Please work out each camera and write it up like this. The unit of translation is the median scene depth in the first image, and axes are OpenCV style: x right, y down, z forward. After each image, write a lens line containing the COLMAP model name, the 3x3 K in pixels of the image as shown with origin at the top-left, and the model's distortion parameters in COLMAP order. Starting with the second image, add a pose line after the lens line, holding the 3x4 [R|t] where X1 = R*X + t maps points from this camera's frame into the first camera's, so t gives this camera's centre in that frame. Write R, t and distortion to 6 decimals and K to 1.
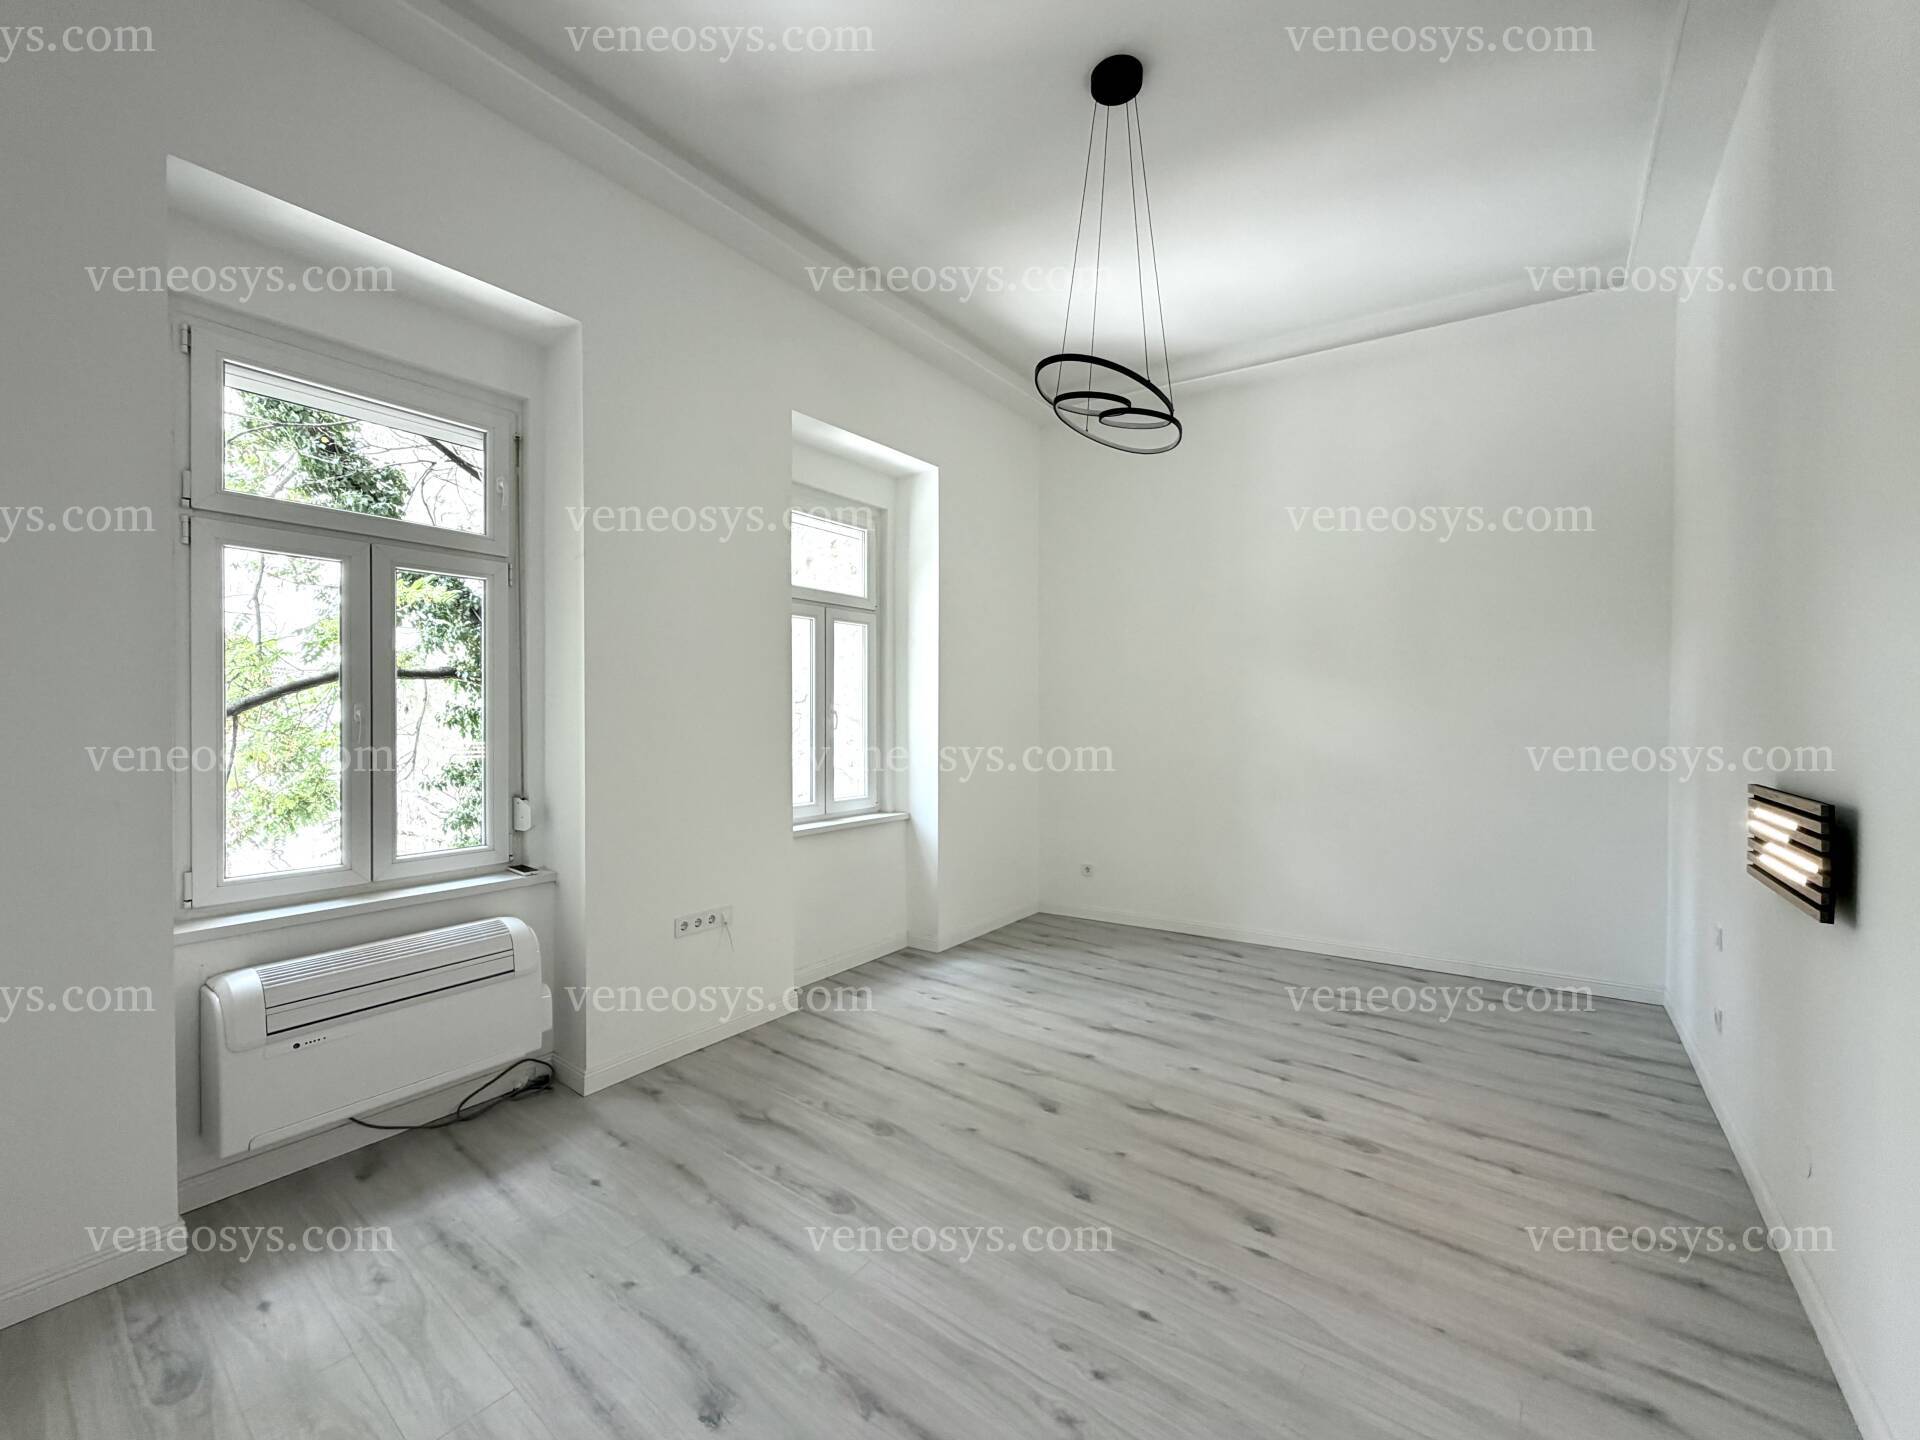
lens RADIAL K [[764.1, 0, 953.1], [0, 764.1, 714.6], [0, 0, 1]] dist [-0.000101, 0.000305]
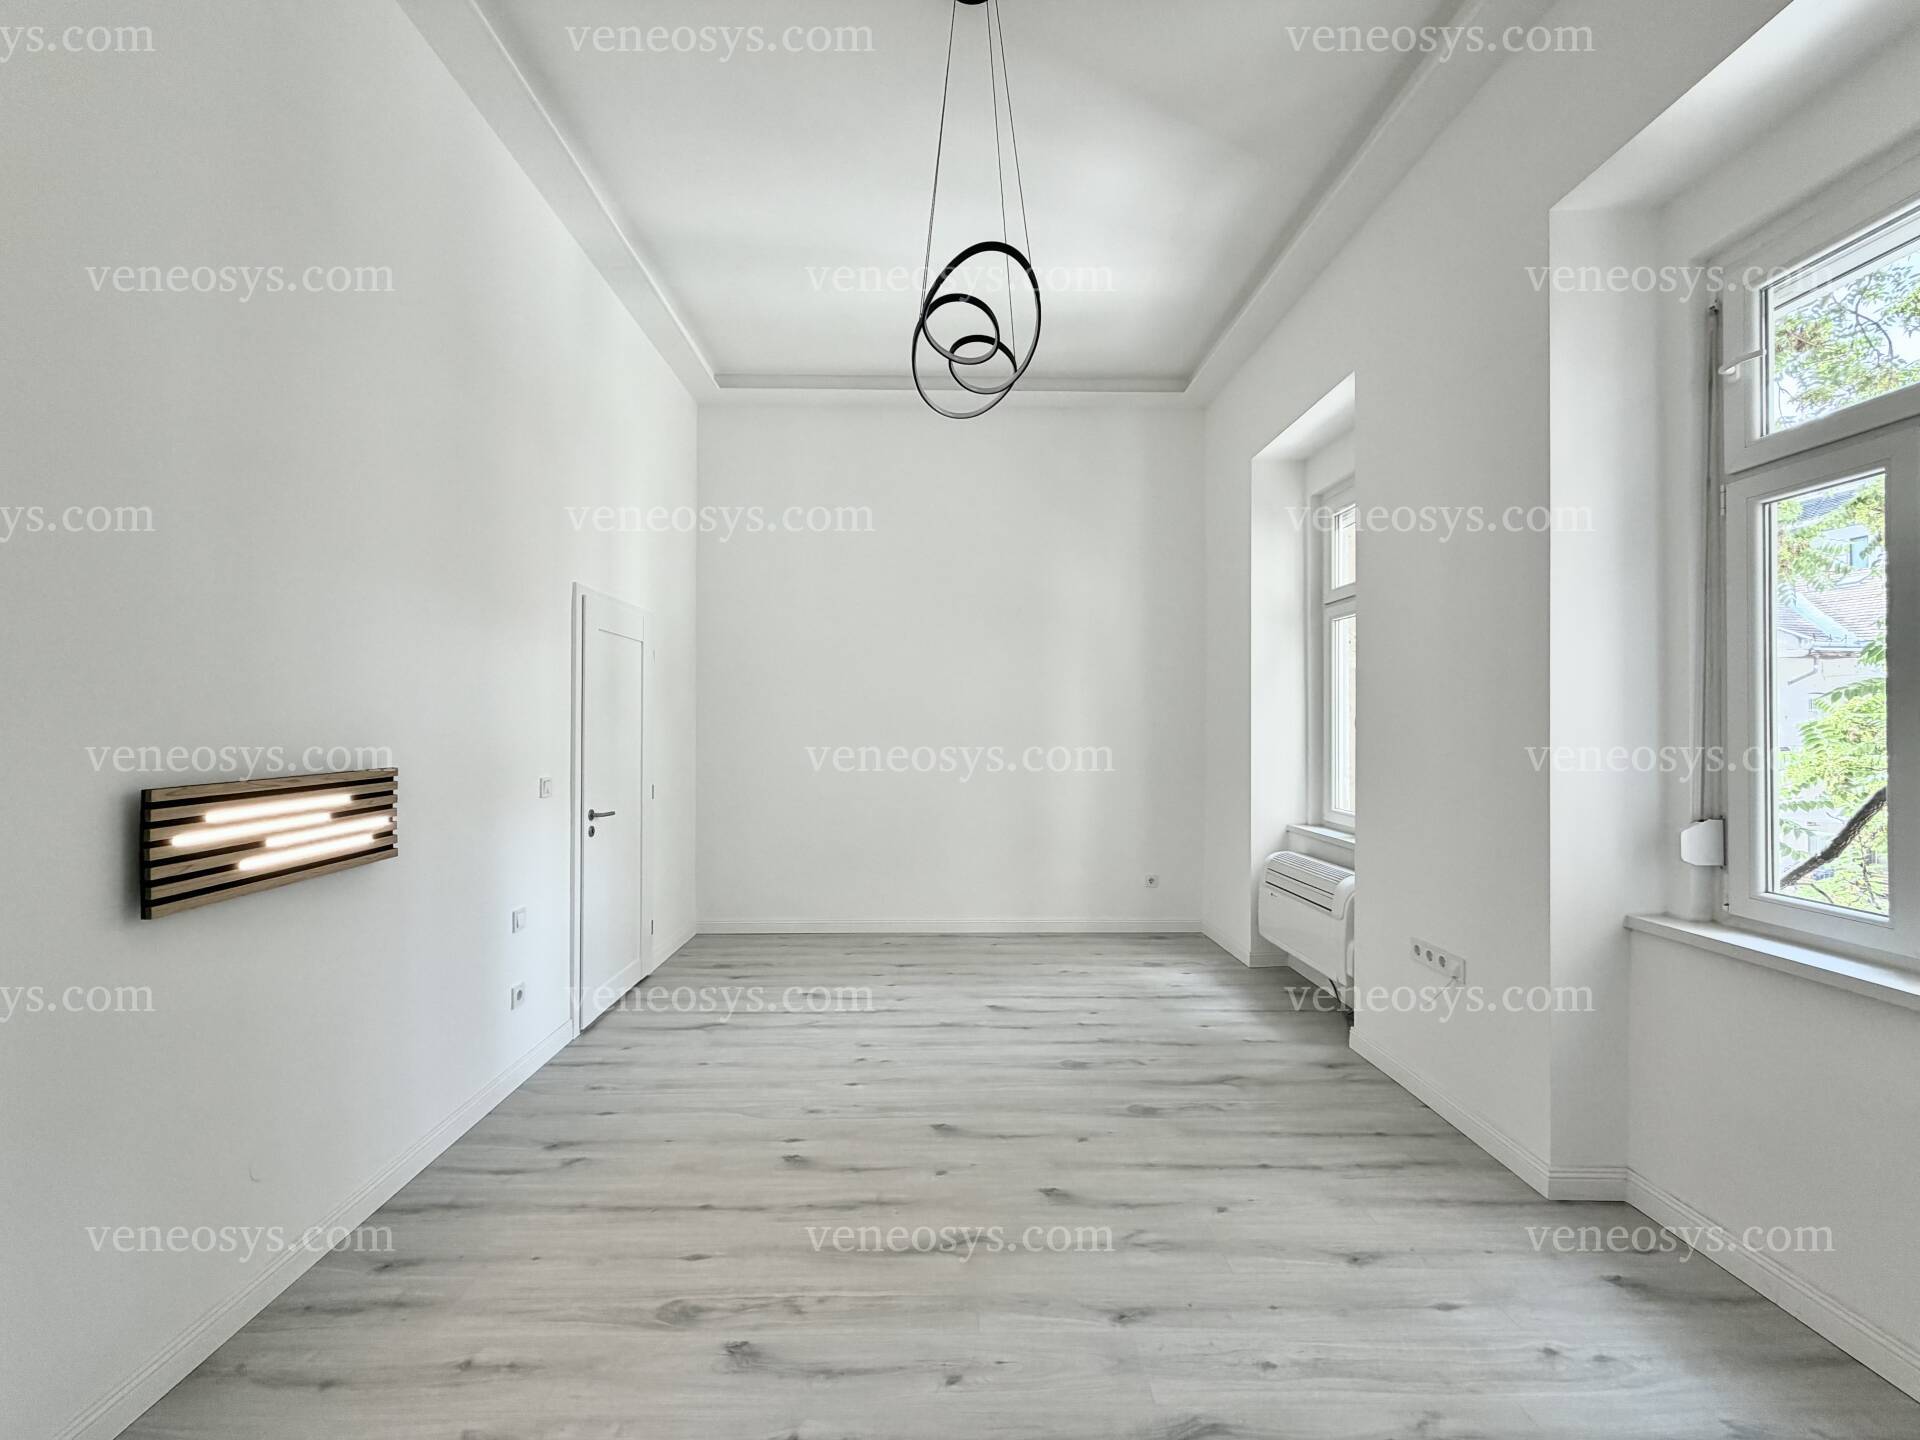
lens RADIAL K [[764.1, 0, 954.5], [0, 764.1, 720.2], [0, 0, 1]] dist [-0.000101, 0.000305]
pose [[-0.781344, -0.008706, -0.624040, 0.695915], [-0.006752, 0.999962, -0.005497, 0.021390], [0.624064, -0.000081, -0.781373, 1.521512]]
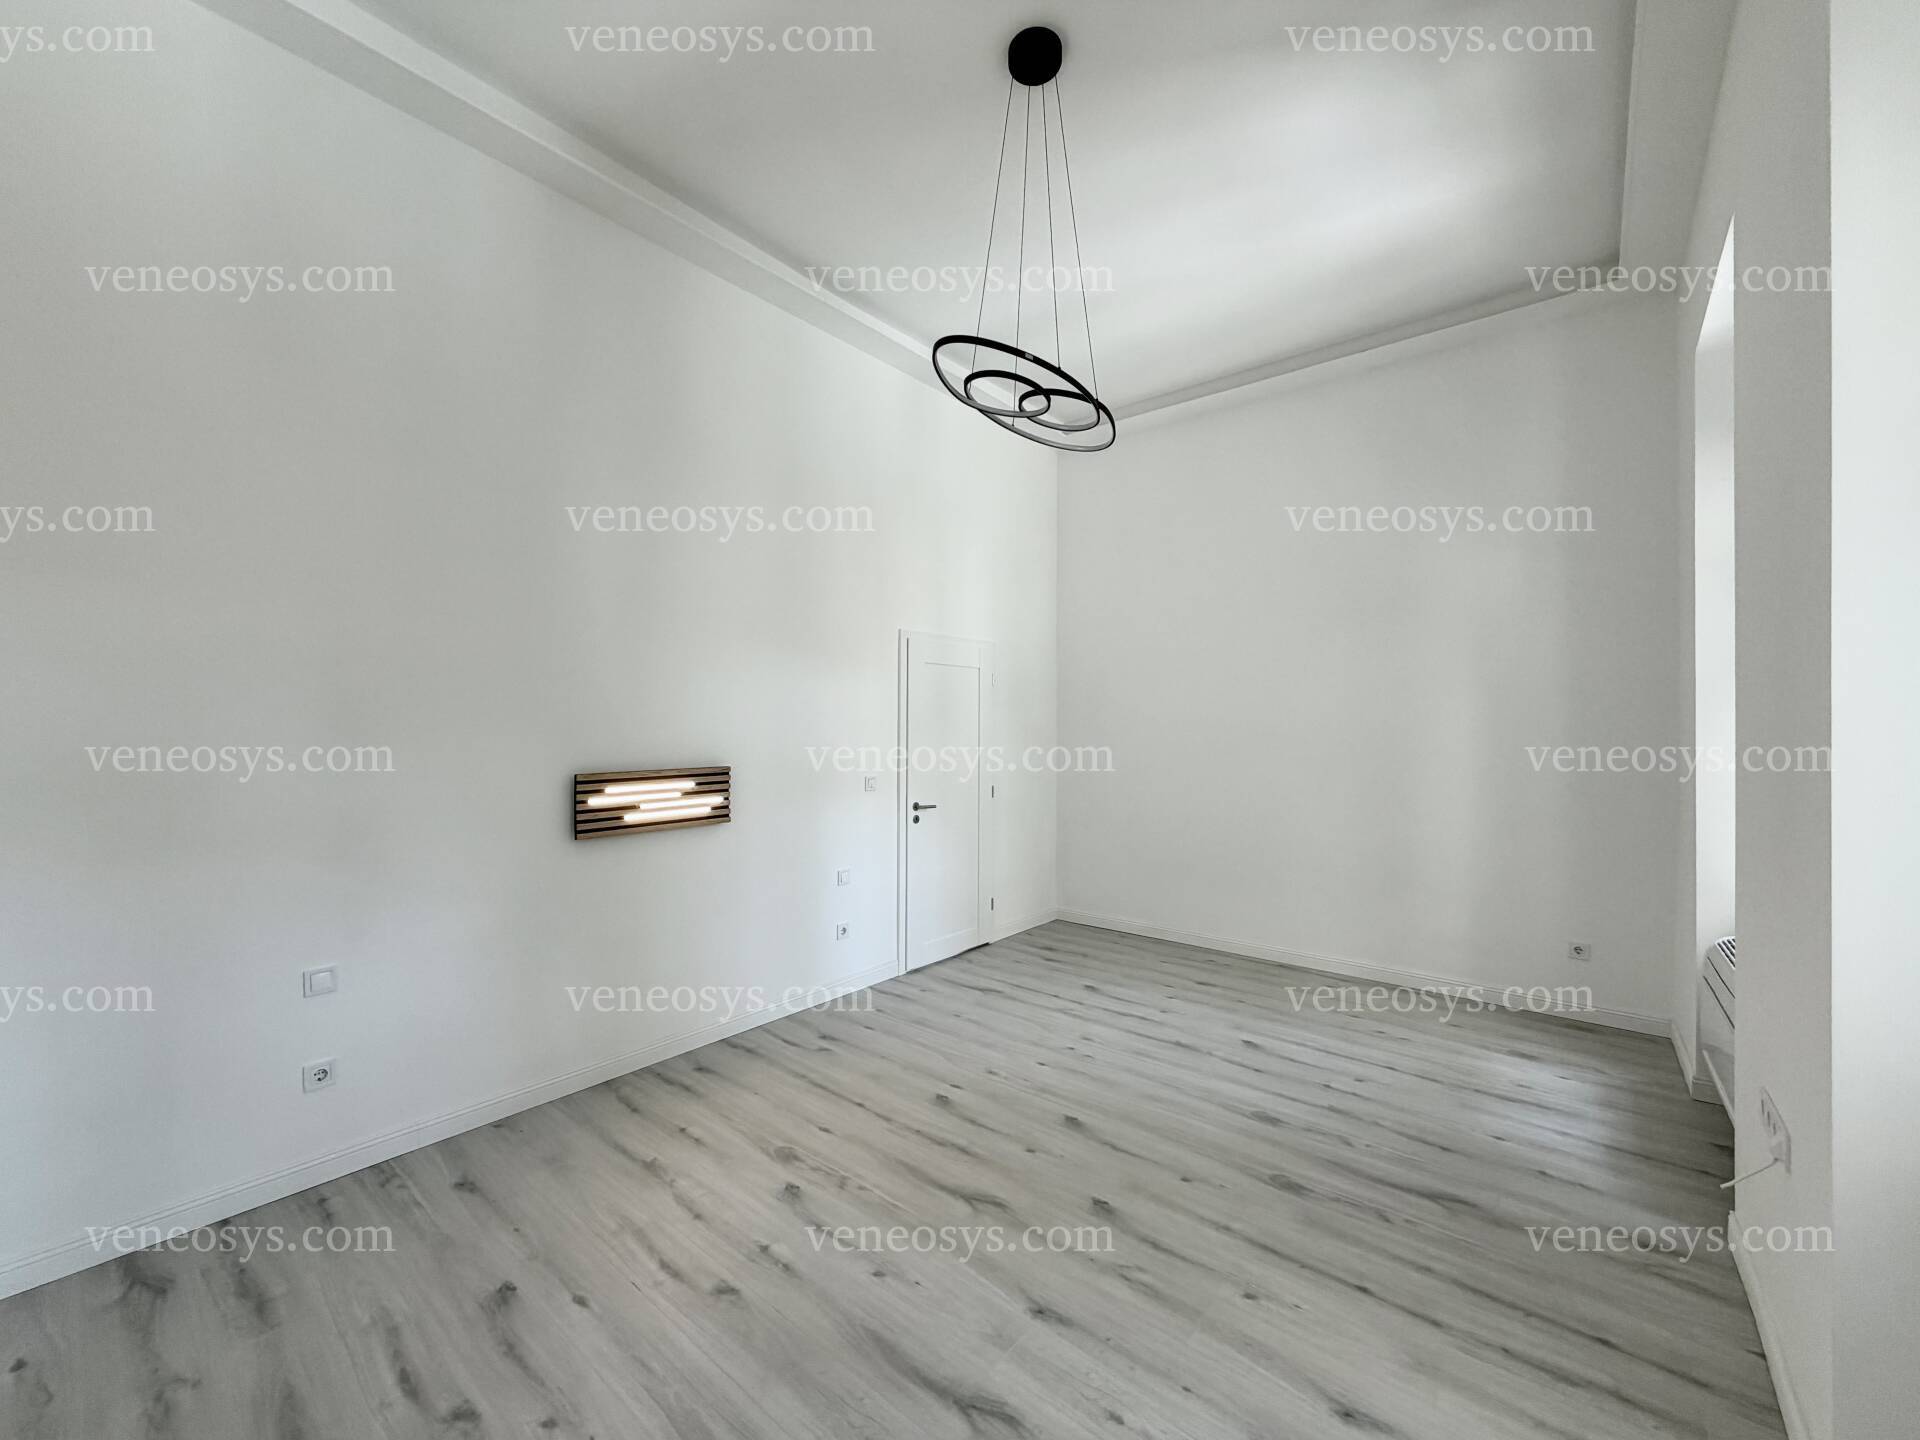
lens RADIAL K [[764.1, 0, 953.2], [0, 764.1, 722.8], [0, 0, 1]] dist [-0.000101, 0.000305]
pose [[-0.999069, -0.006005, 0.042714, 0.247435], [-0.006022, 0.999982, -0.000289, -0.003037], [-0.042712, -0.000546, -0.999087, 1.779632]]
